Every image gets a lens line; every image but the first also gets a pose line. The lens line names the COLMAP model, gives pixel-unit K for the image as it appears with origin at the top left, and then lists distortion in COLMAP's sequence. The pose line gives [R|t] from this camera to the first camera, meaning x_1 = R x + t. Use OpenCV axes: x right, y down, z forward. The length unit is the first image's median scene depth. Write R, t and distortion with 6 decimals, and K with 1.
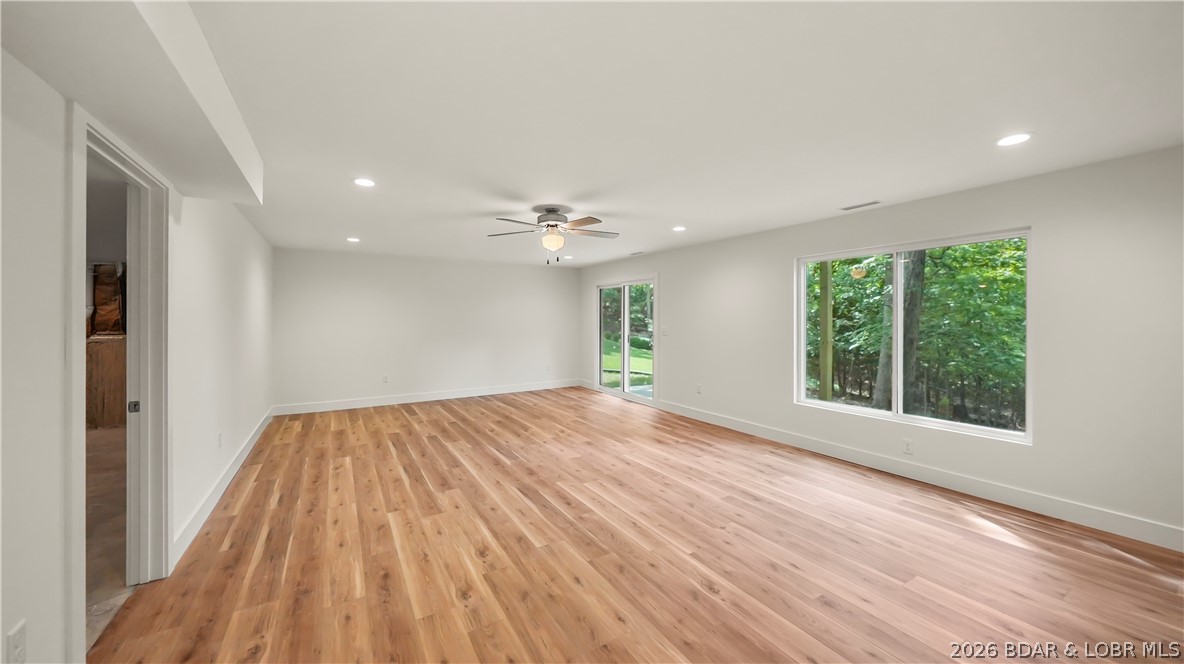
lens RADIAL K [[415.6, 0, 589.4], [0, 415.6, 322.1], [0, 0, 1]] dist [0.001056, -0.000005]
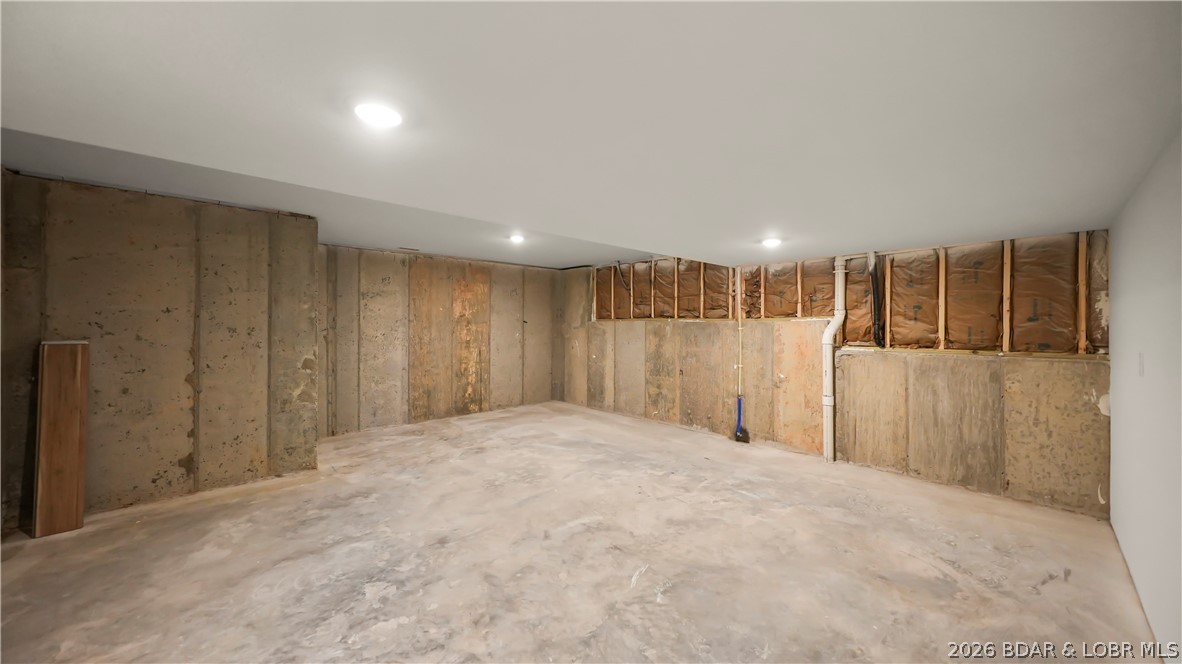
lens RADIAL K [[414.9, 0, 588.7], [0, 414.9, 324.9], [0, 0, 1]] dist [0.001056, -0.000005]
pose [[0.198719, -0.001419, -0.980056, -0.489130], [-0.000842, 0.999998, -0.001618, -0.008188], [0.980056, 0.001147, 0.198717, 0.342504]]
